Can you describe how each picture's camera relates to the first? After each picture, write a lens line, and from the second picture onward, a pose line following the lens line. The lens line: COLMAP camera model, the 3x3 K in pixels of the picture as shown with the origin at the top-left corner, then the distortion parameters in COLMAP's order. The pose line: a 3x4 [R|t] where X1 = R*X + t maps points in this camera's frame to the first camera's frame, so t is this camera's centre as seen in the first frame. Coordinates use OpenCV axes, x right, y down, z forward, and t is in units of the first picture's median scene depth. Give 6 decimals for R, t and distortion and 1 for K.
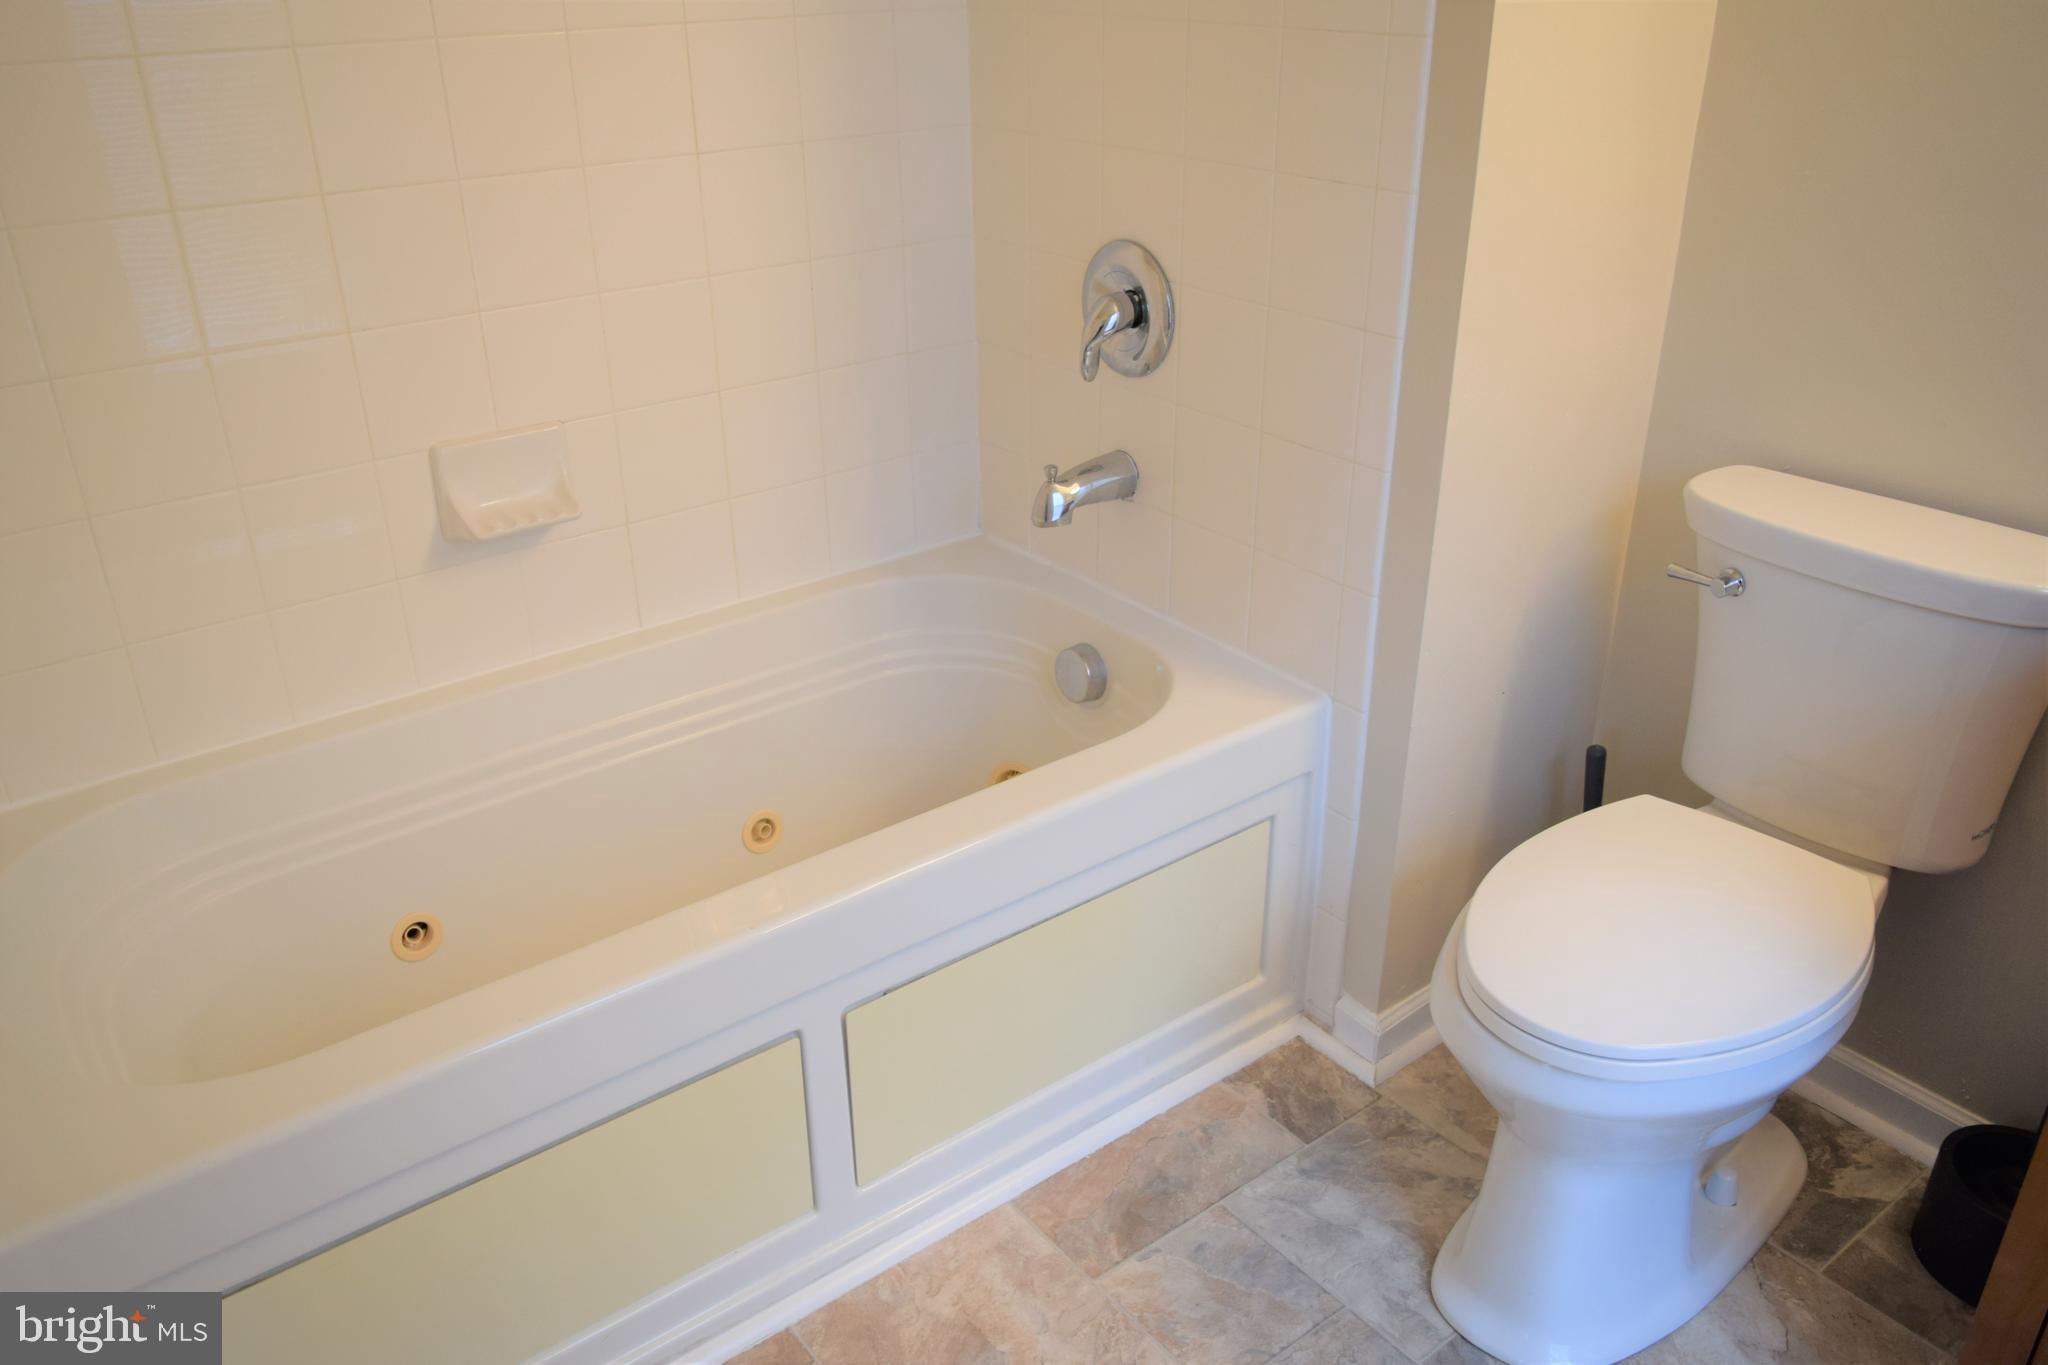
lens RADIAL K [[1592.3, 0, 1024.0], [0, 1592.3, 682.5], [0, 0, 1]] dist [-0.020128, 0.012570]
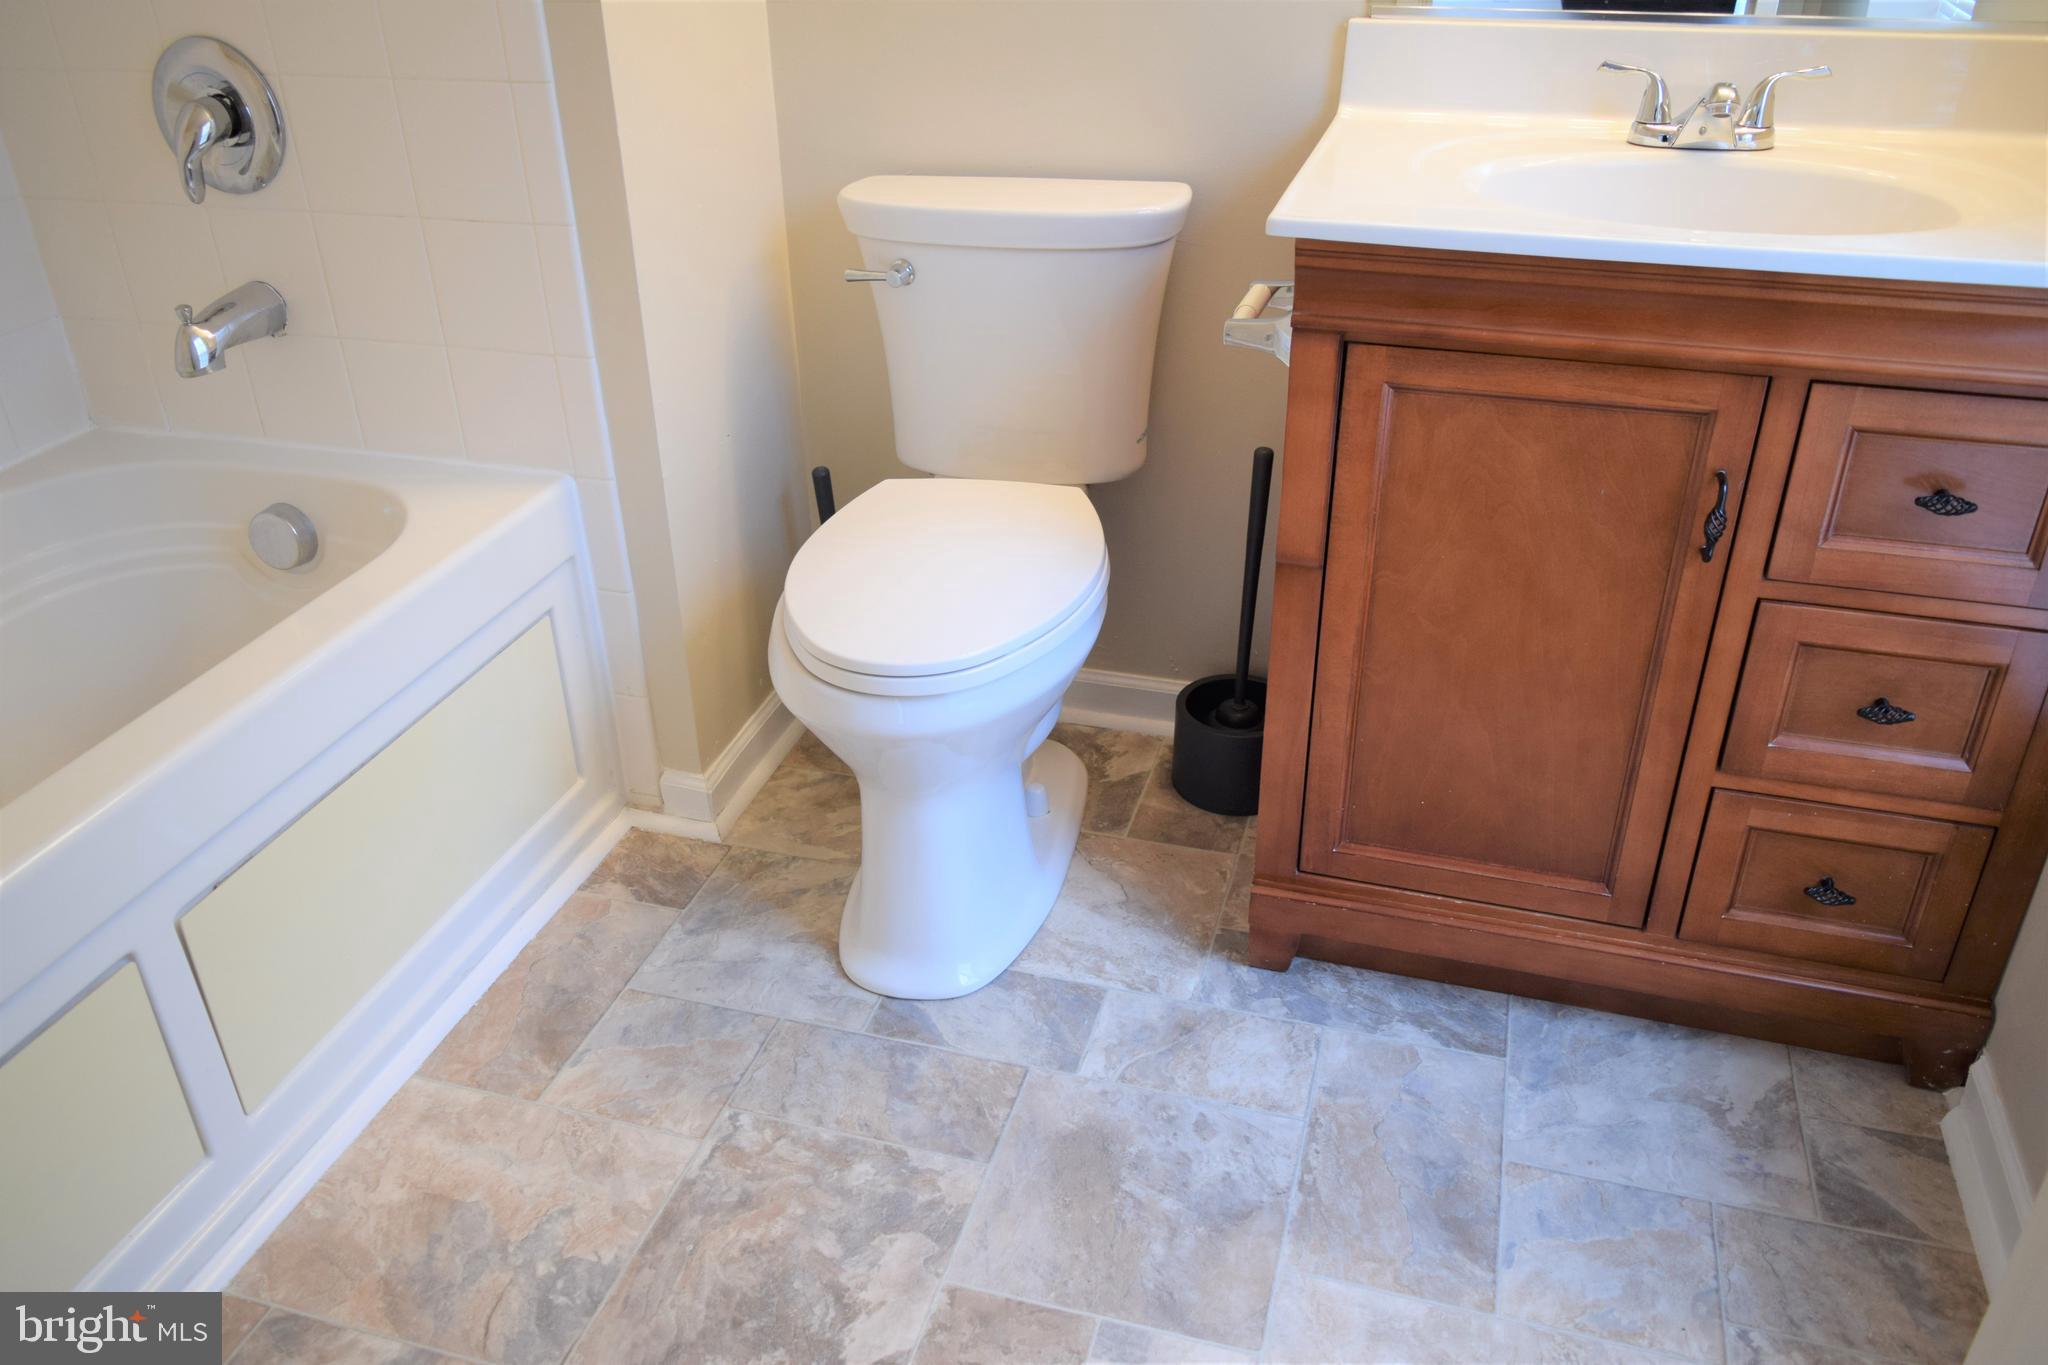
lens RADIAL K [[1592.3, 0, 1024.0], [0, 1592.3, 682.5], [0, 0, 1]] dist [-0.020128, 0.012570]
pose [[0.810844, -0.293192, 0.506528, -0.117042], [0.271349, 0.955158, 0.118499, 0.090985], [-0.518558, 0.041362, 0.854042, 0.014792]]
